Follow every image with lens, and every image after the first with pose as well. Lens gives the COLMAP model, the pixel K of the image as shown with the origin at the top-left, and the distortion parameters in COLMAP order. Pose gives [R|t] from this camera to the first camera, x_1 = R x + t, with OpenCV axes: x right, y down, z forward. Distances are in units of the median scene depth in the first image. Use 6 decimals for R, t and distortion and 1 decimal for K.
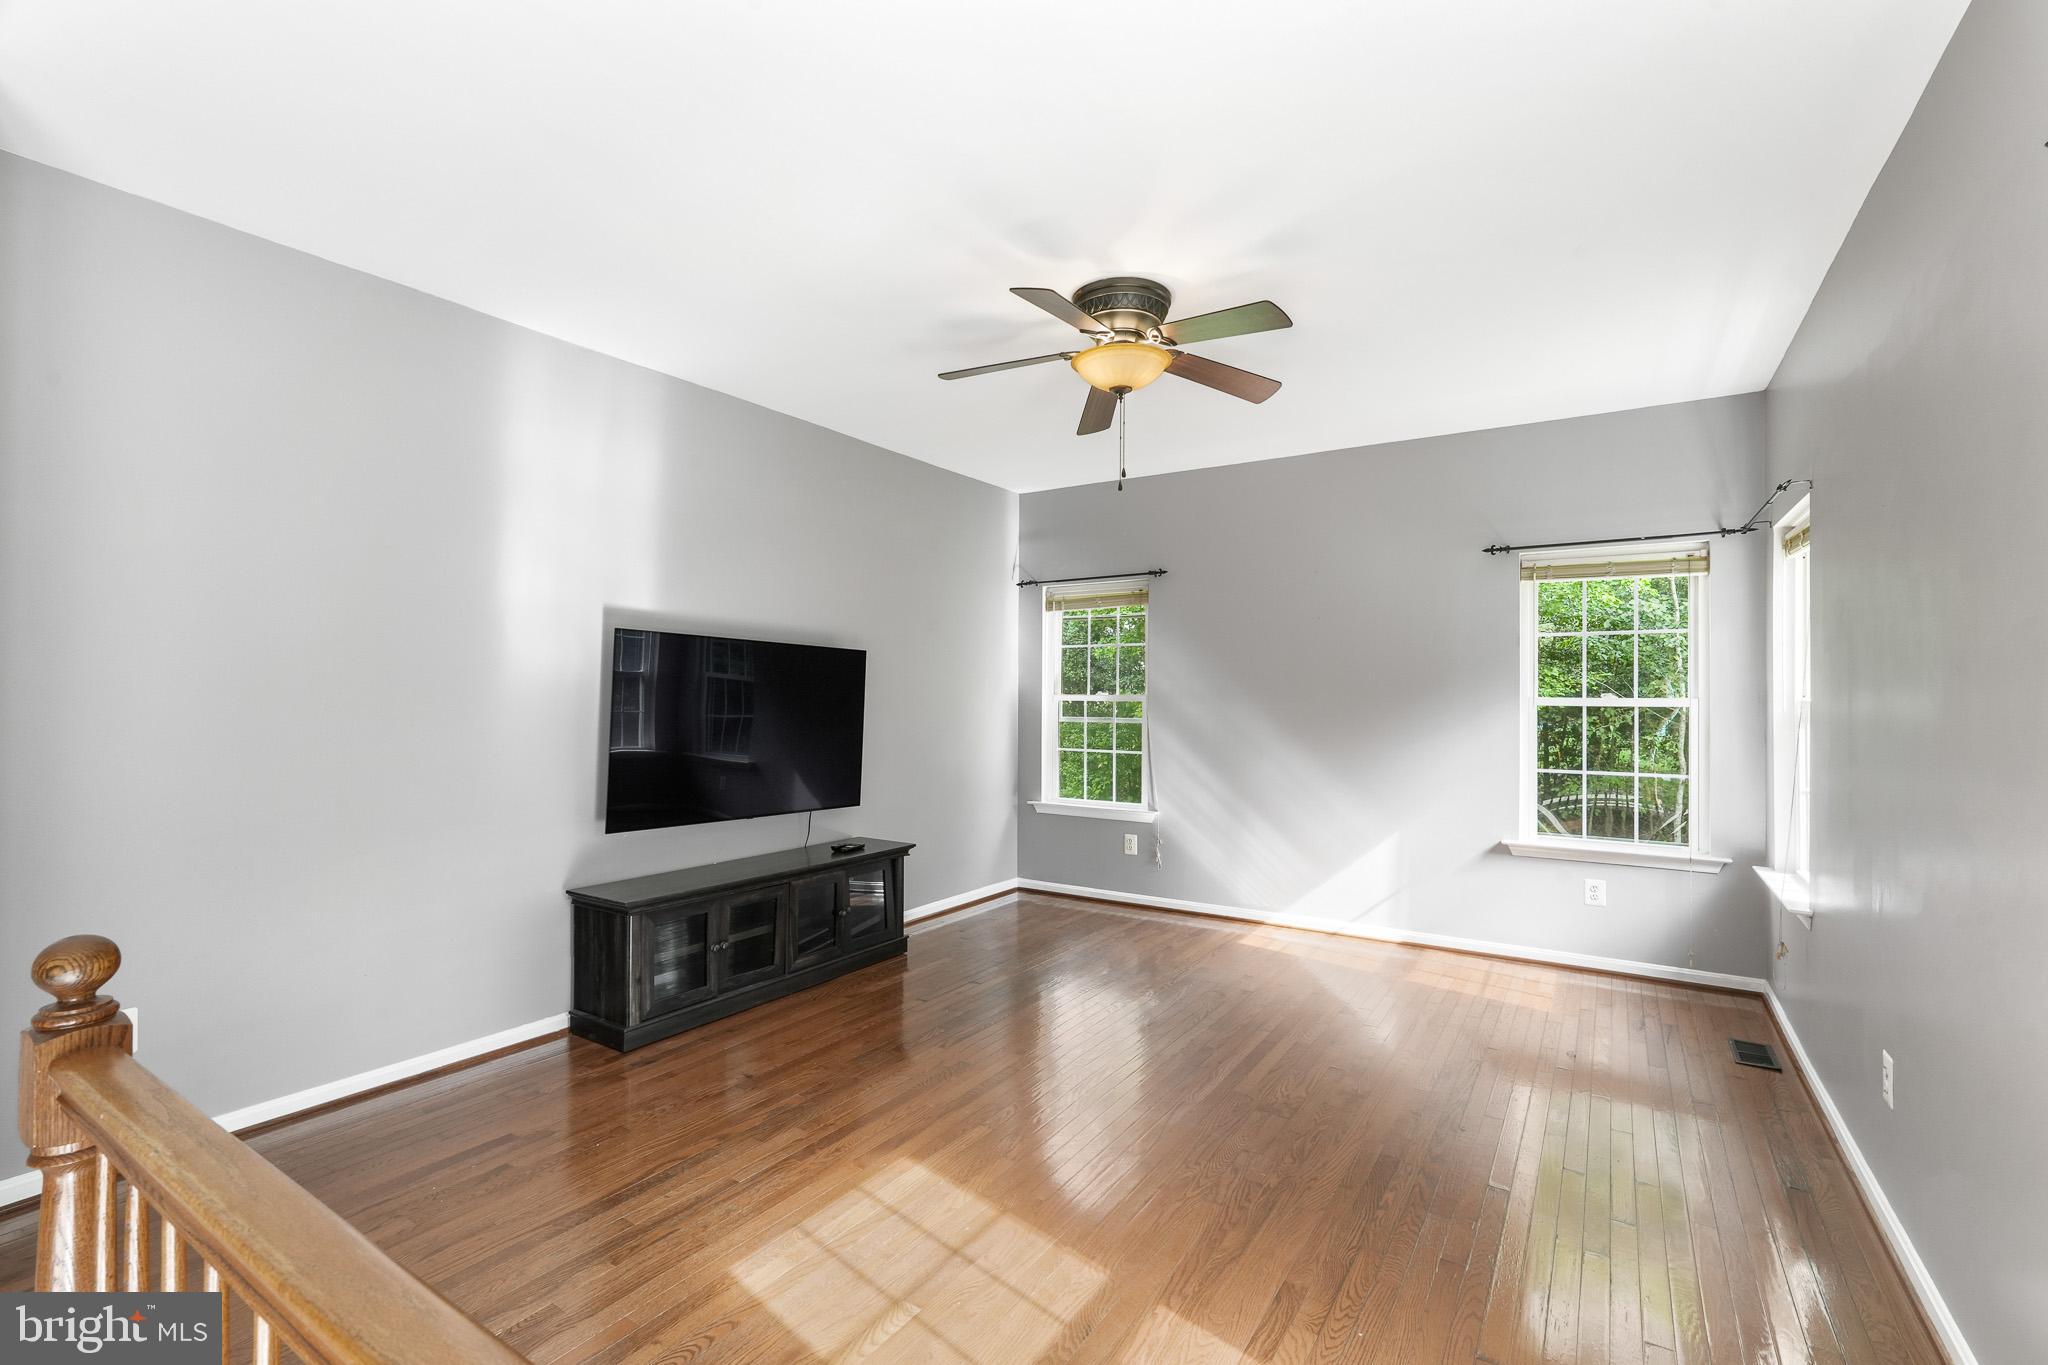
lens RADIAL K [[913.9, 0, 1028.2], [0, 913.9, 694.7], [0, 0, 1]] dist [-0.000289, 0.000090]
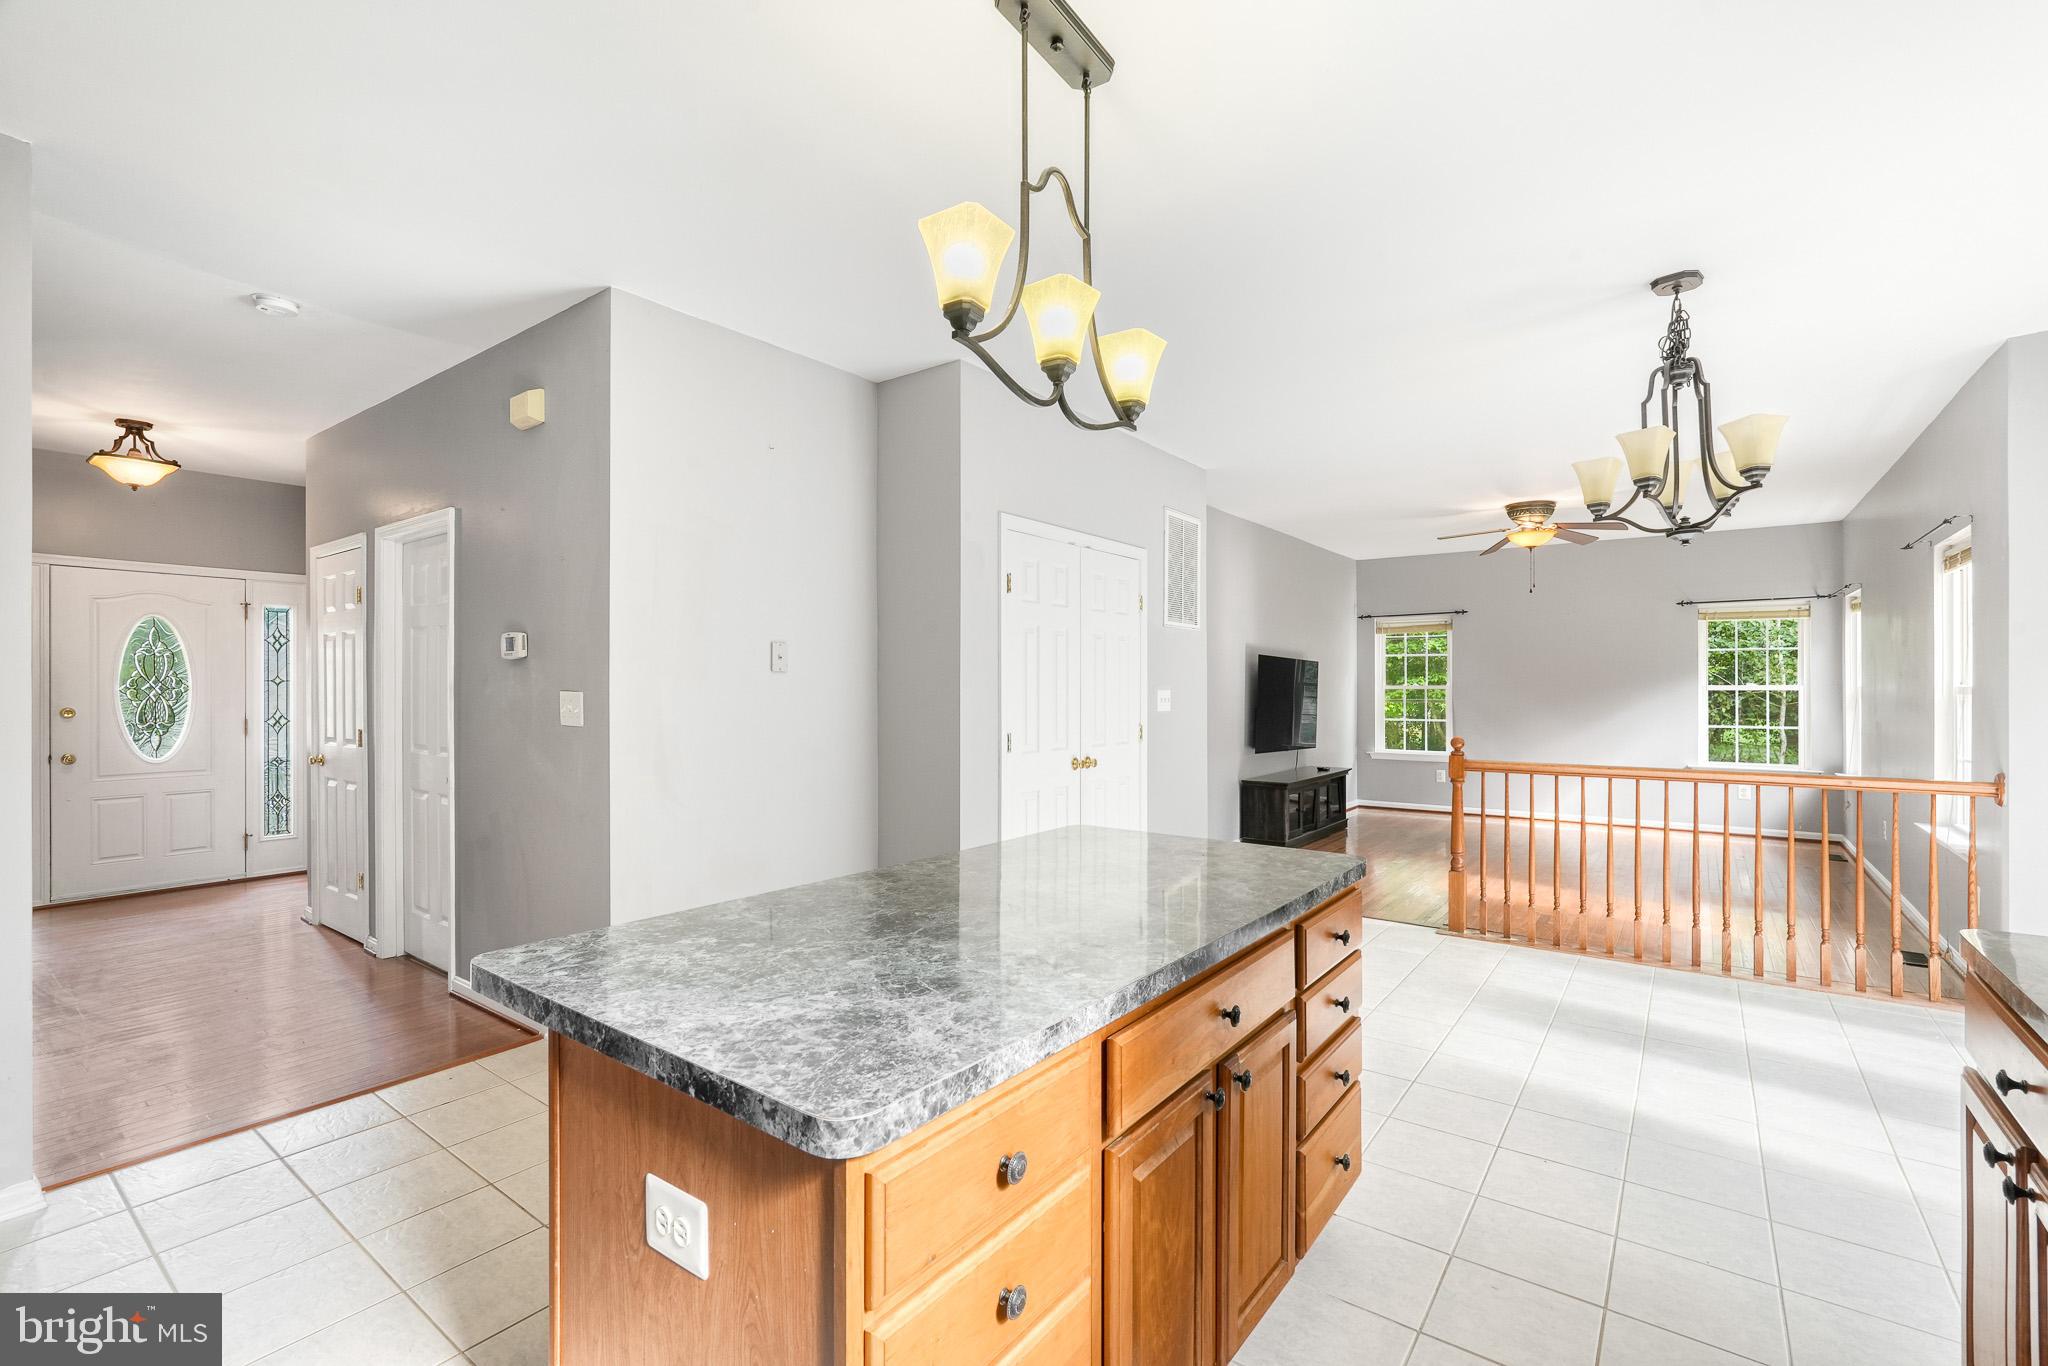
lens RADIAL K [[906.6, 0, 1032.5], [0, 906.6, 689.4], [0, 0, 1]] dist [-0.000940, 0.000075]
pose [[0.998055, -0.006860, -0.061957, -0.678986], [0.007053, 0.999971, 0.002903, -0.003649], [0.061935, -0.003334, 0.998075, -0.884646]]
